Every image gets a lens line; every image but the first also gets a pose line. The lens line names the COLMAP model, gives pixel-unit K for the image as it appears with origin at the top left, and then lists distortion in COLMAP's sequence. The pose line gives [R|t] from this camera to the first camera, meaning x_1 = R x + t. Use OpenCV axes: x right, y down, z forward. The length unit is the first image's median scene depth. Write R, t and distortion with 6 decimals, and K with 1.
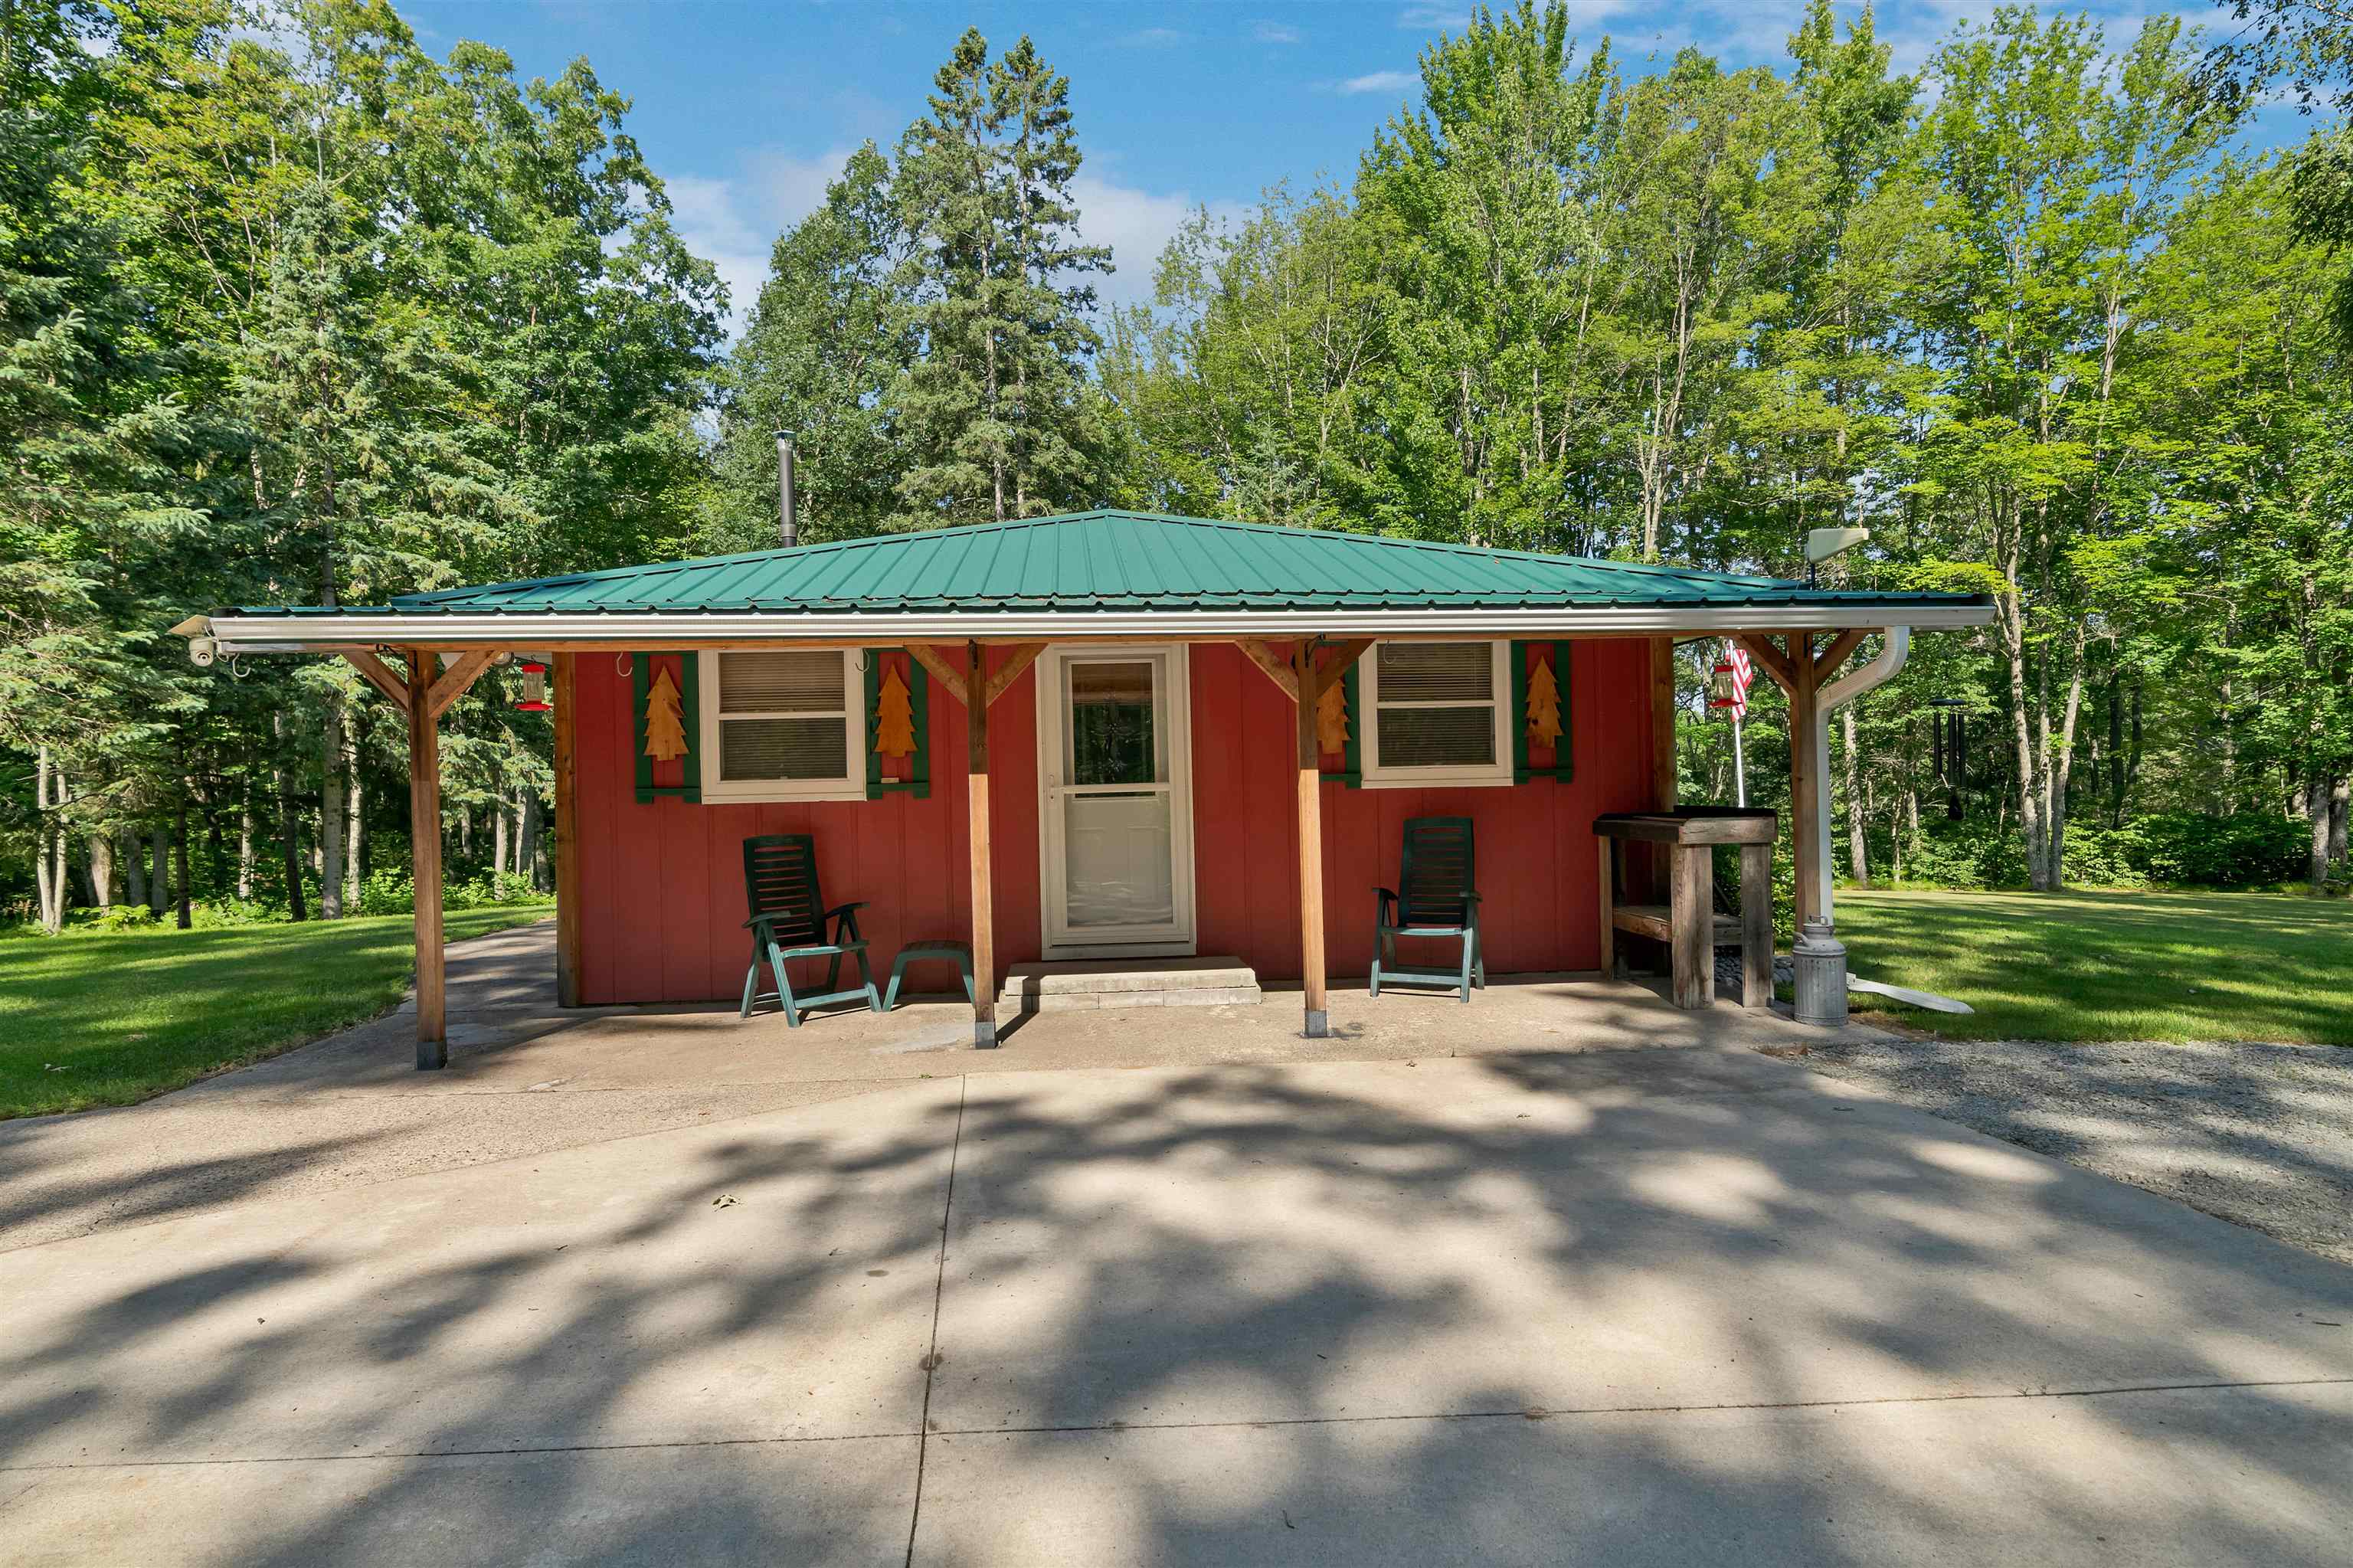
lens RADIAL K [[1290.0, 0, 1164.0], [0, 1290.0, 770.4], [0, 0, 1]] dist [-0.004885, -0.000347]
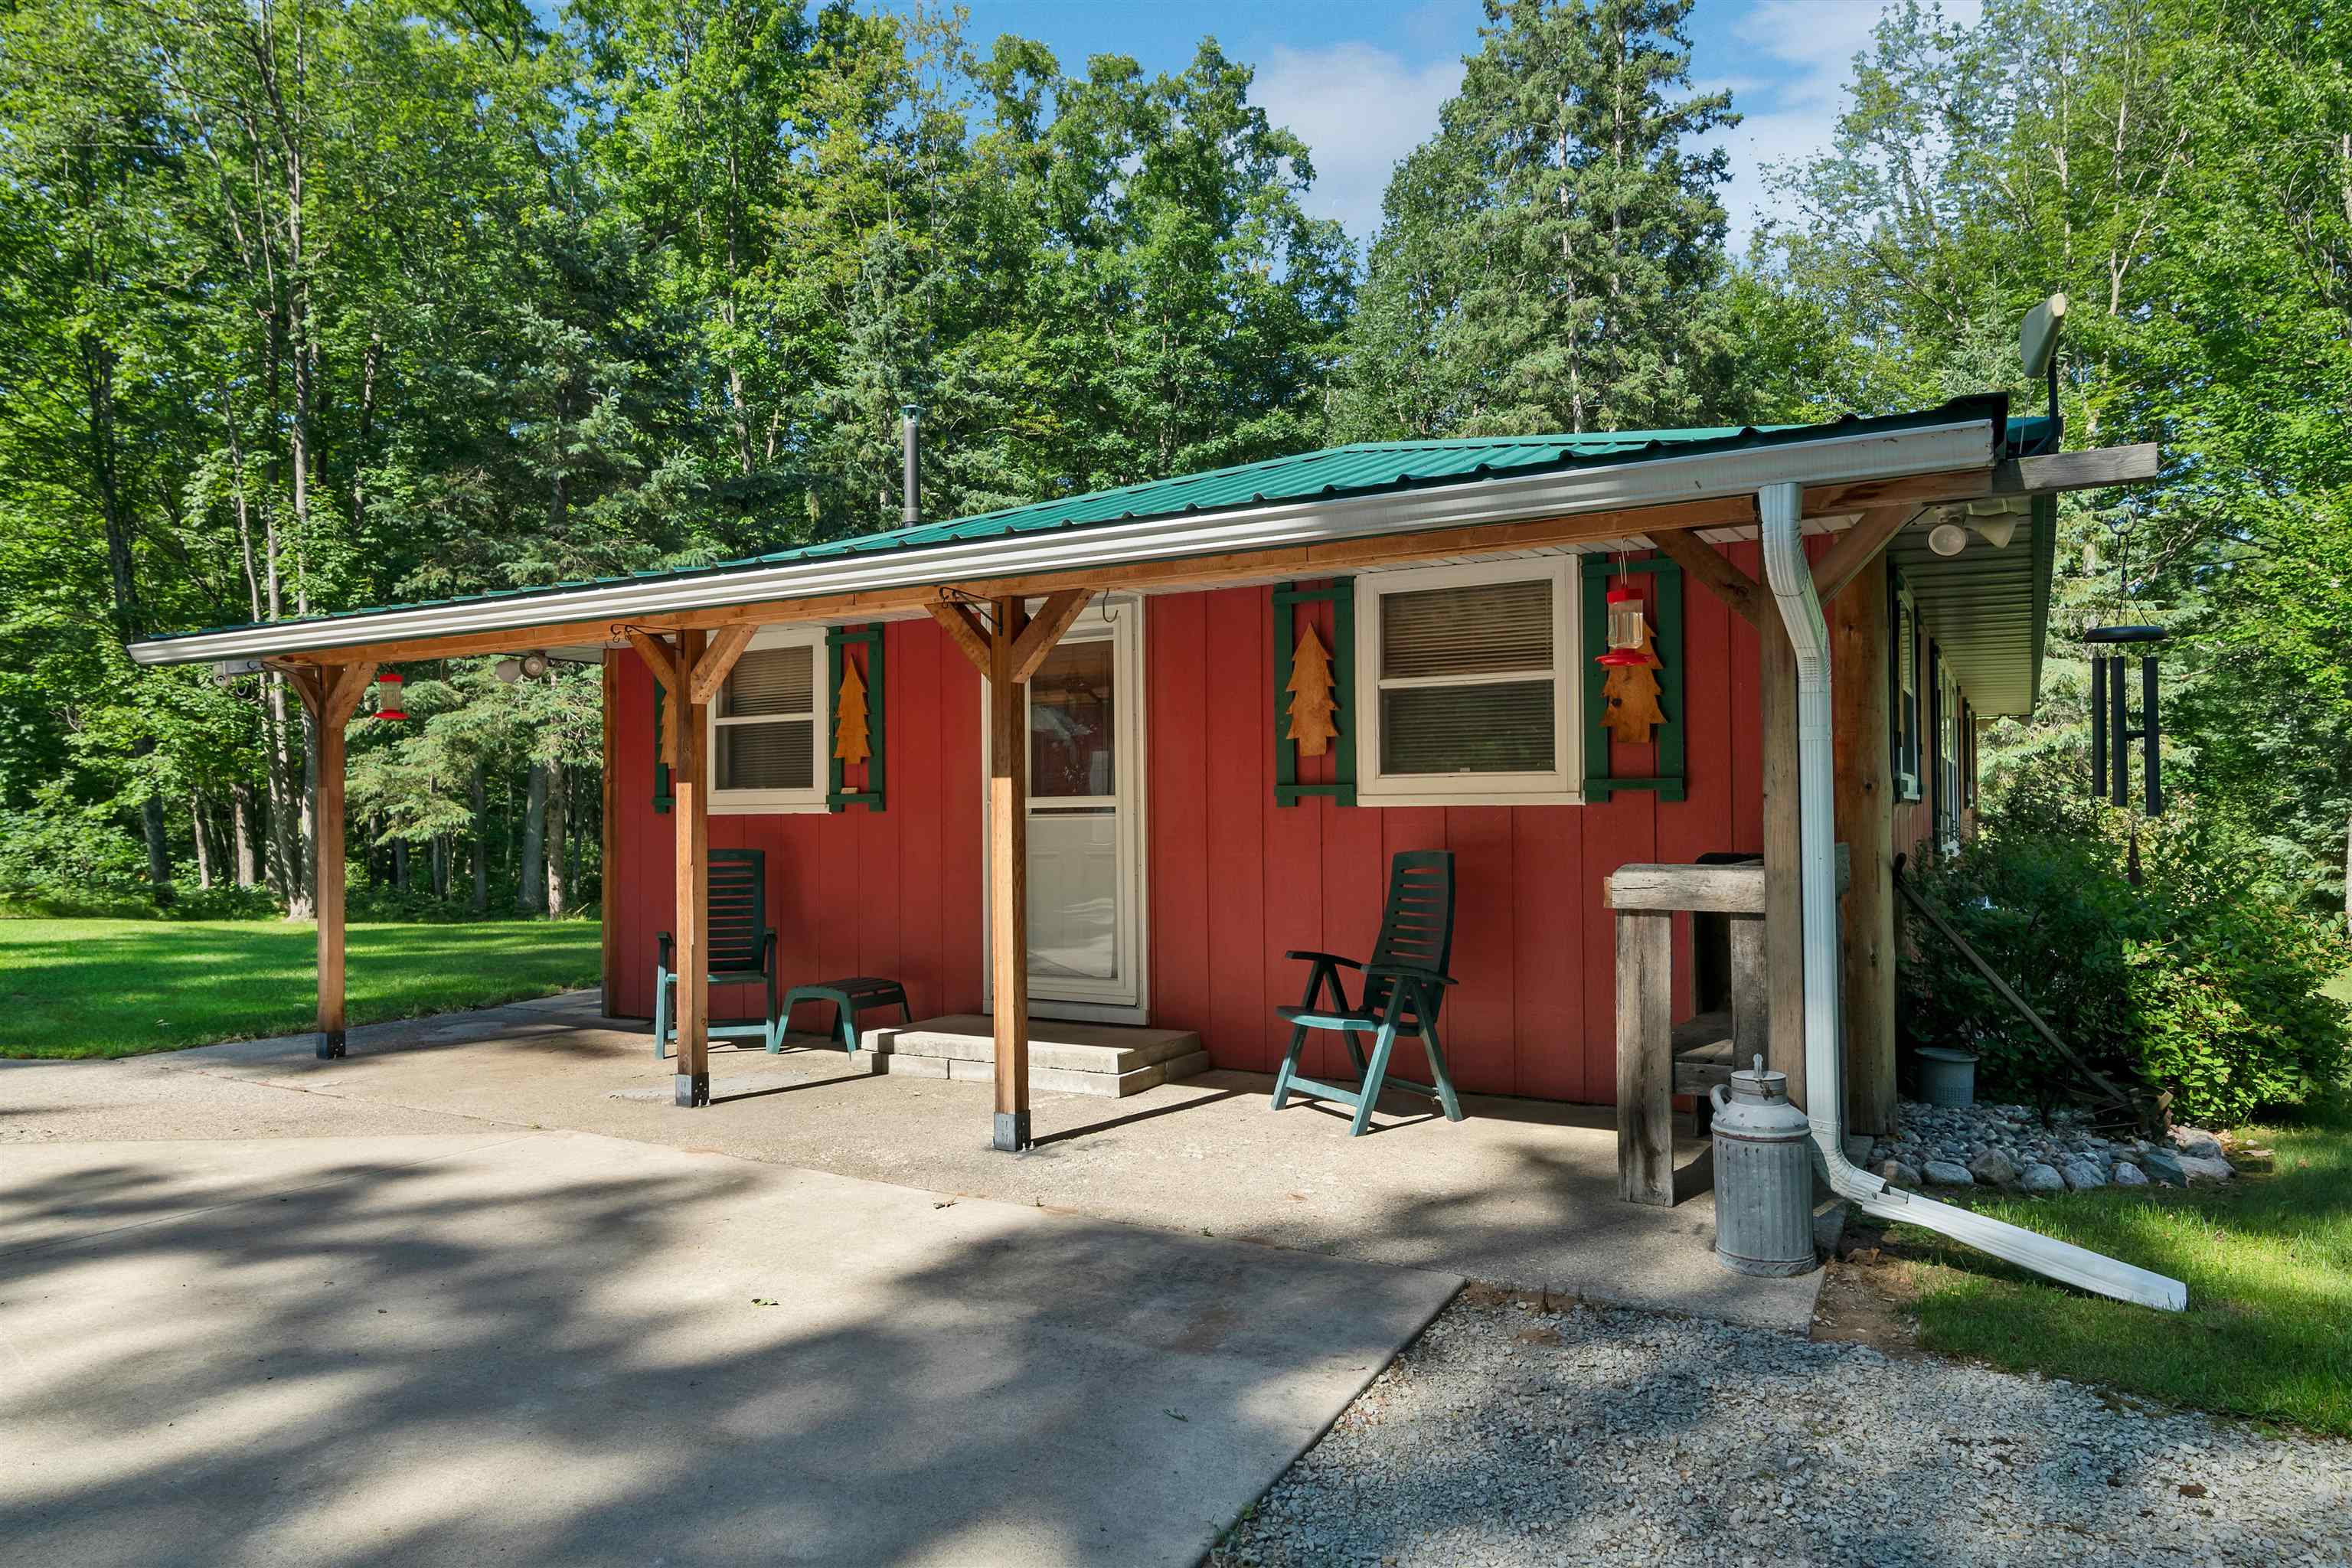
lens RADIAL K [[1453.6, 0, 1175.6], [0, 1453.6, 792.4], [0, 0, 1]] dist [0.002167, 0.000939]
pose [[0.823365, 0.005256, -0.567489, 0.514122], [-0.000657, 0.999965, 0.008308, 0.000242], [0.567512, -0.006468, 0.823339, 0.306900]]
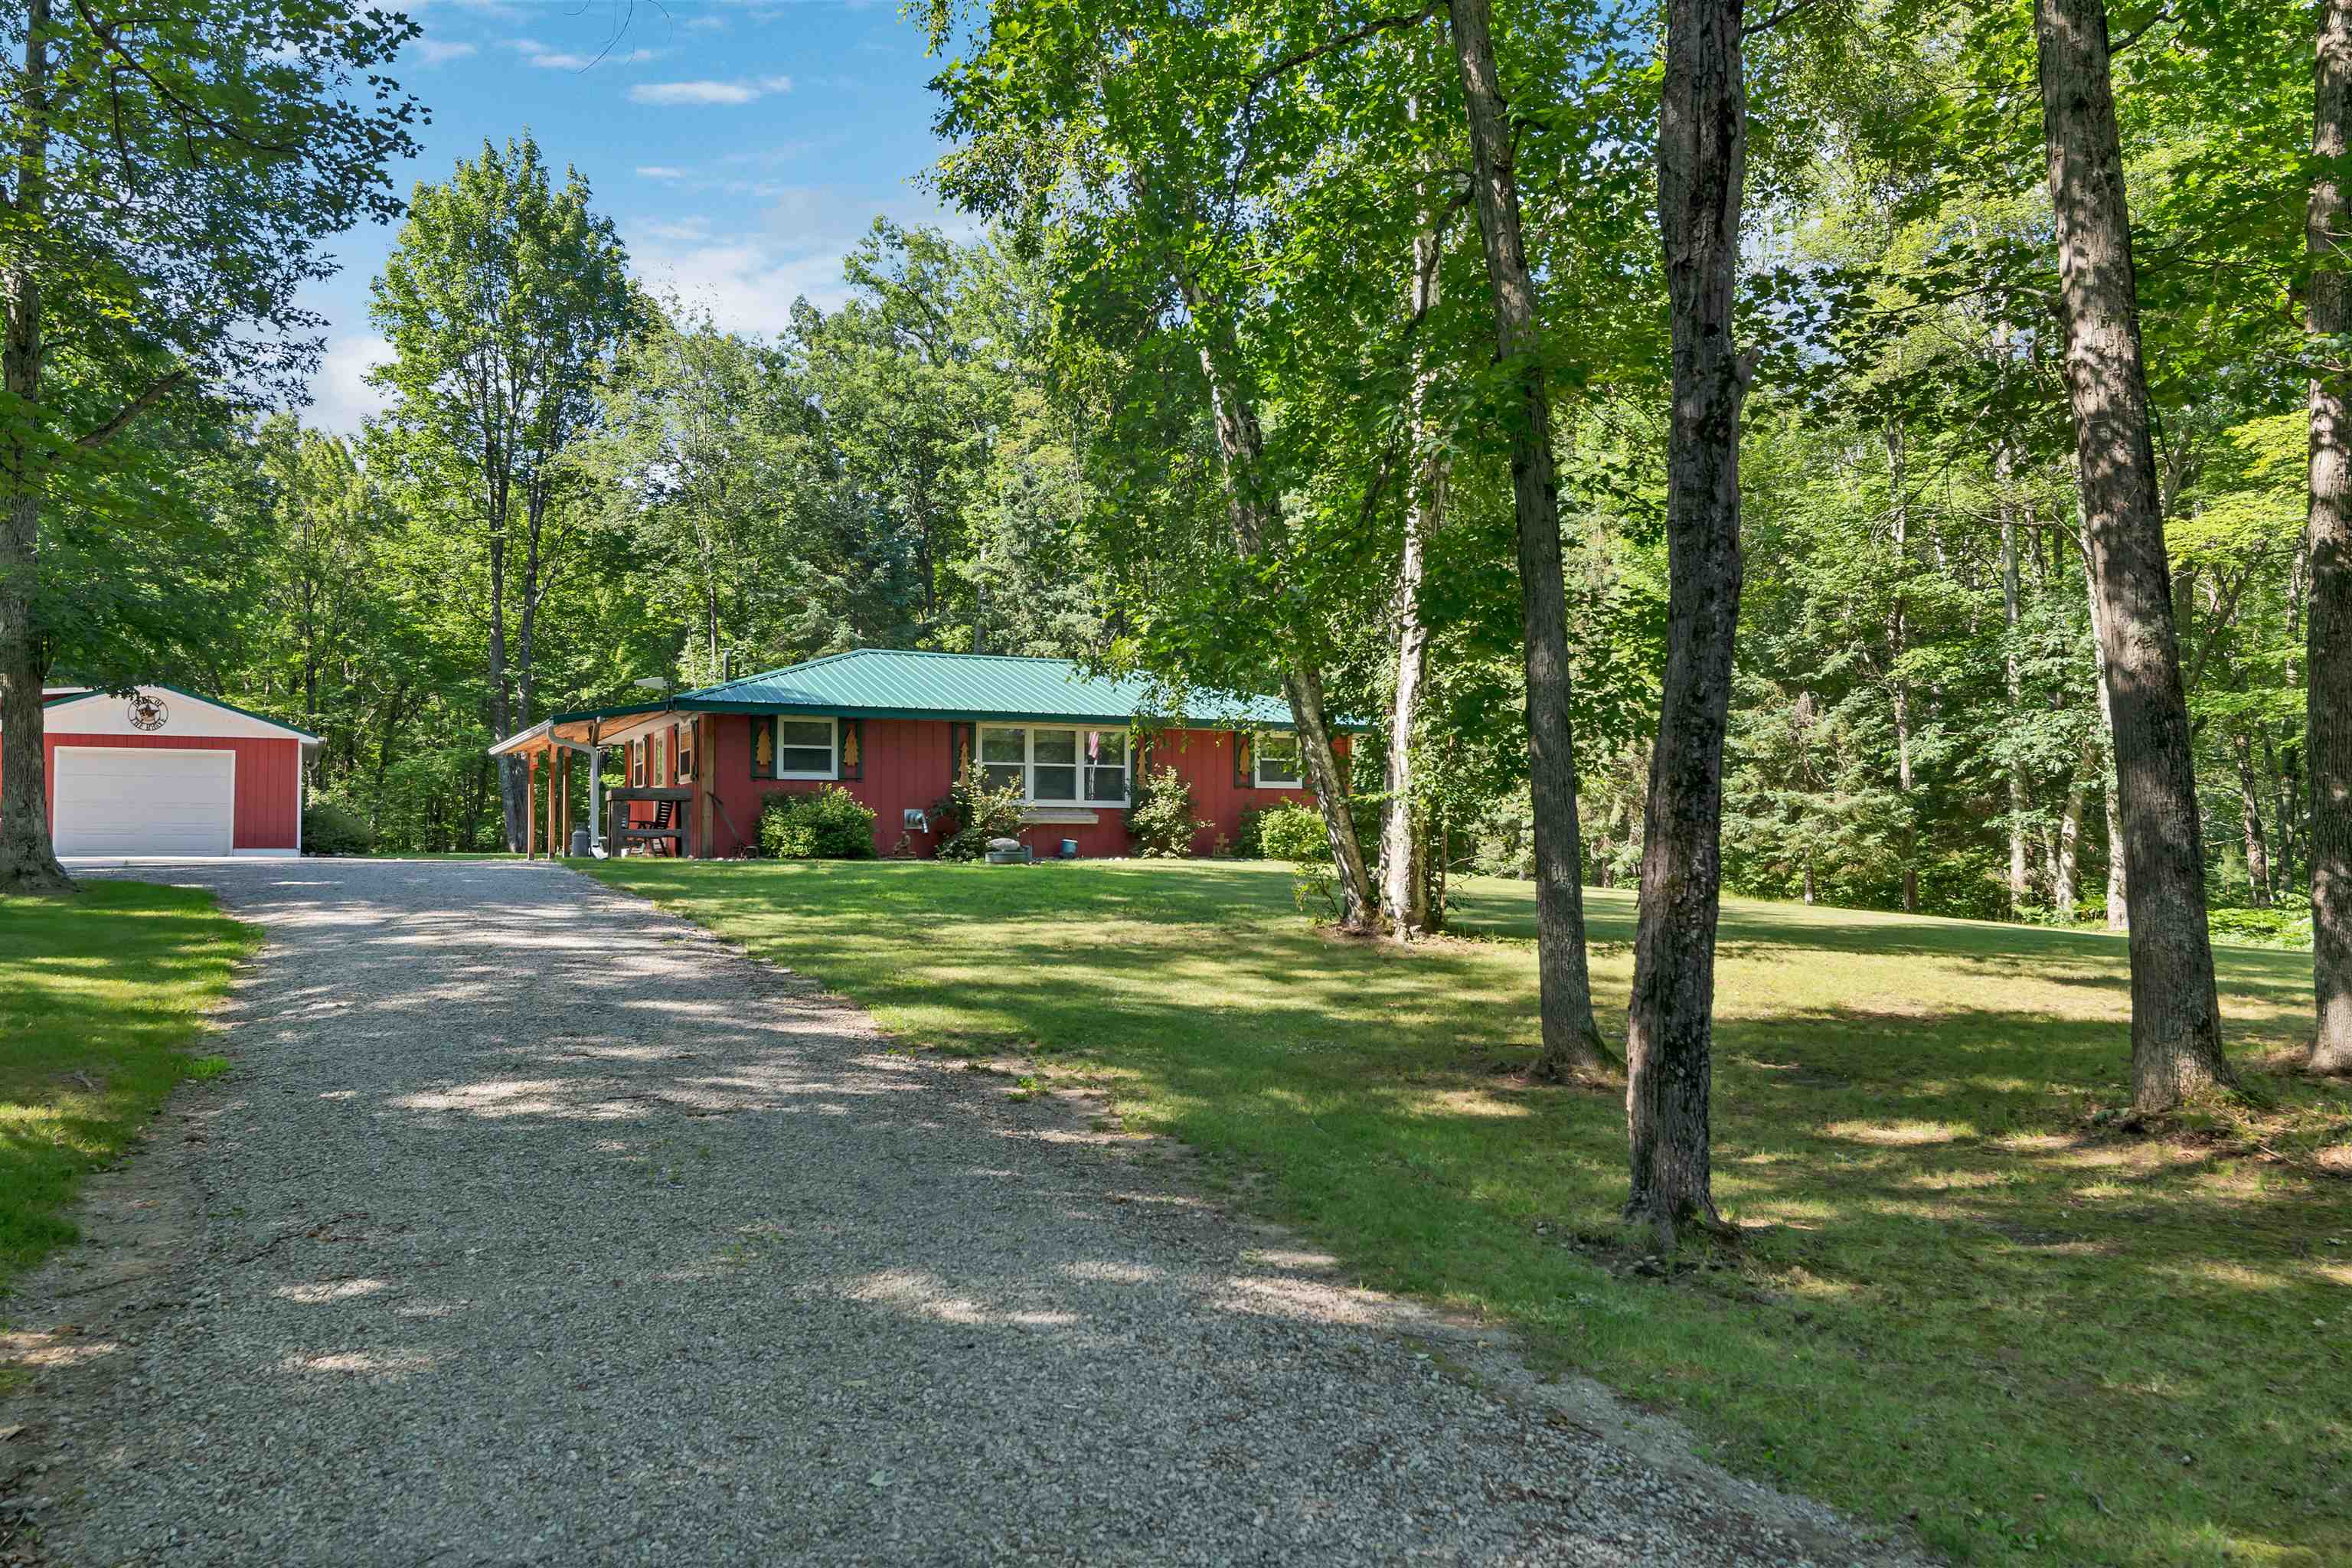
lens RADIAL K [[1802.8, 0, 1173.6], [0, 1802.8, 776.3], [0, 0, 1]] dist [0.000467, 0.001284]
pose [[0.380971, -0.027267, -0.924185, 3.838465], [0.011753, 0.999627, -0.024648, 0.098201], [0.924512, -0.001472, 0.381150, 0.539222]]
